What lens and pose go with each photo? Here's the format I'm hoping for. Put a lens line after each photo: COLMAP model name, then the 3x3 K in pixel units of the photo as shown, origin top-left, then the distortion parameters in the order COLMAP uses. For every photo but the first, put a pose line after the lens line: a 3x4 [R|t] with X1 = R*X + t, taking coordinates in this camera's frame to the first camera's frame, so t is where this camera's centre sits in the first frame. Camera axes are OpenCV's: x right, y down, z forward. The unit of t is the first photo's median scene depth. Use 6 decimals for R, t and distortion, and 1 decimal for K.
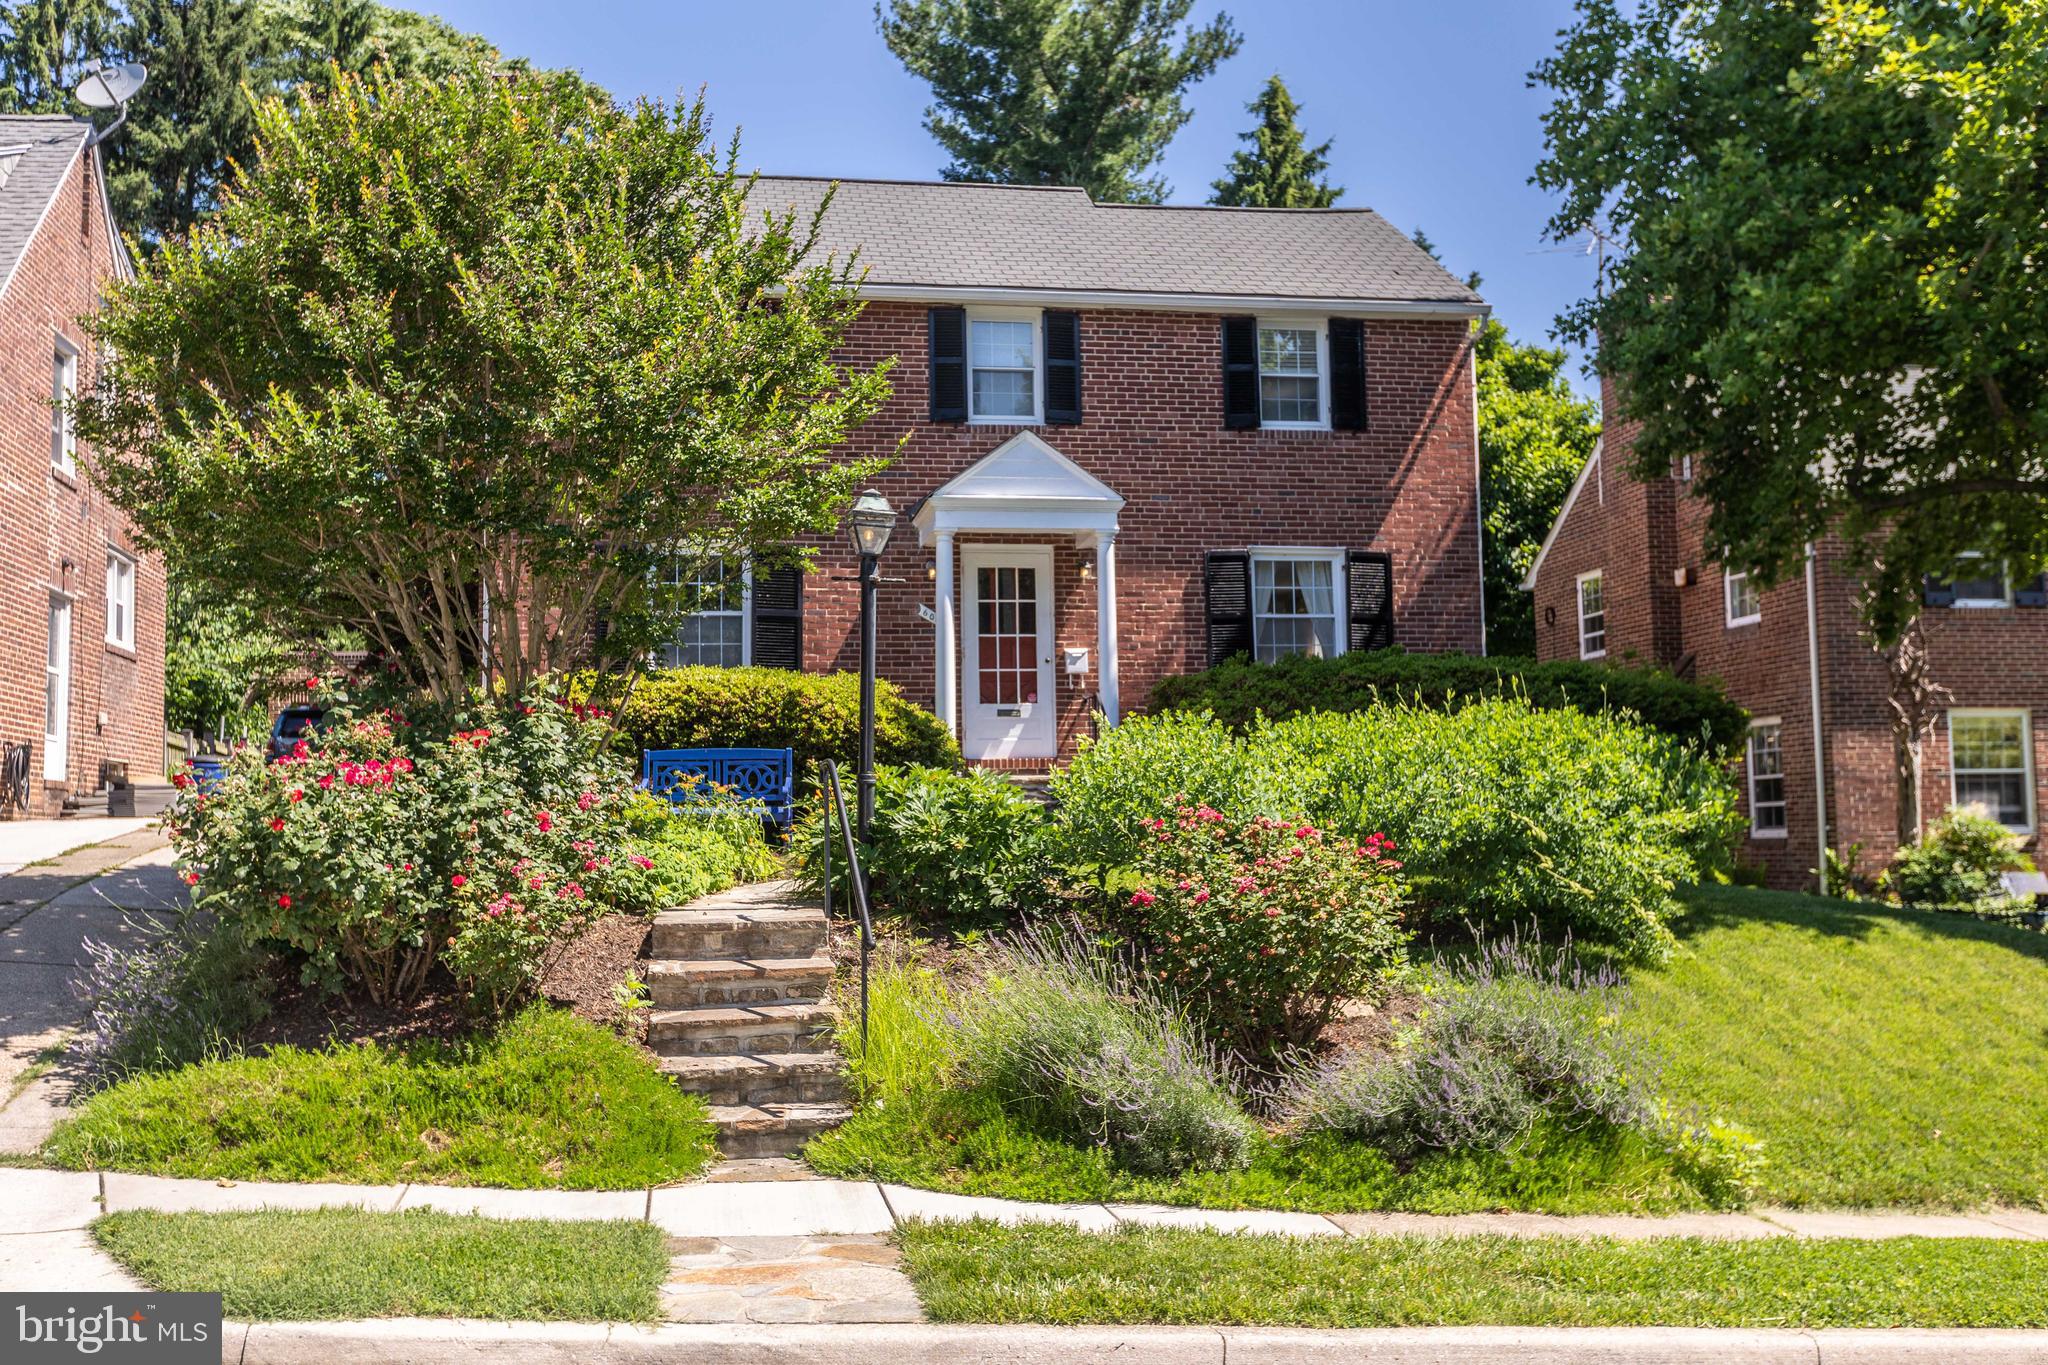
lens RADIAL K [[2073.6, 0, 1022.5], [0, 2073.6, 682.0], [0, 0, 1]] dist [0.012861, 0.003545]
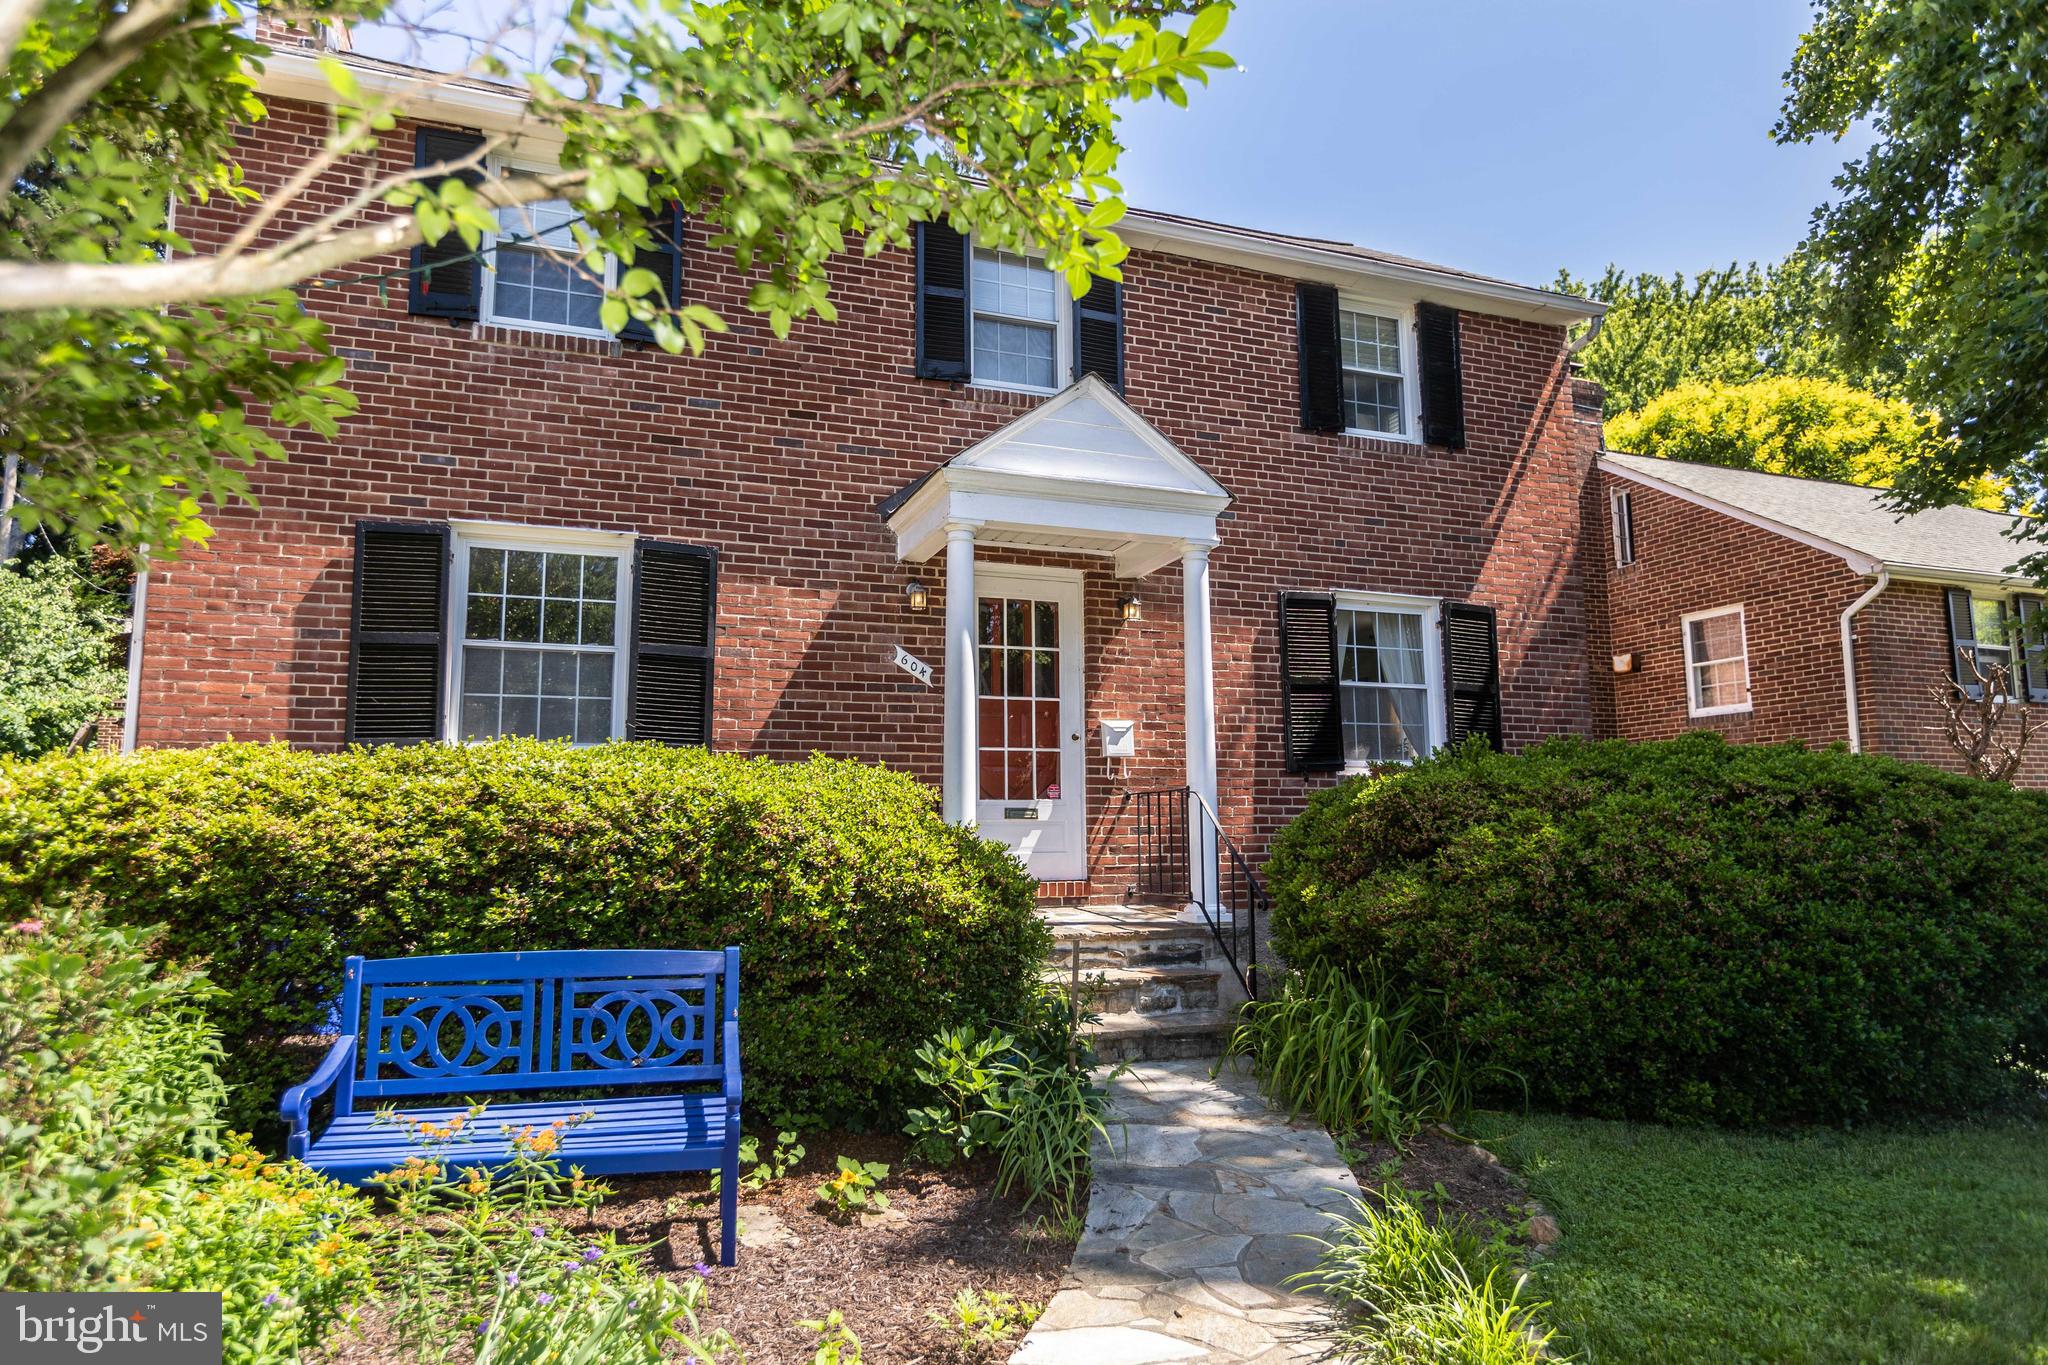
lens RADIAL K [[1255.0, 0, 1027.3], [0, 1255.0, 690.5], [0, 0, 1]] dist [0.000646, -0.000112]
pose [[0.980705, 0.032207, 0.192821, -0.084128], [-0.024637, 0.998833, -0.041532, -0.008109], [-0.193934, 0.035980, 0.980355, 0.595838]]
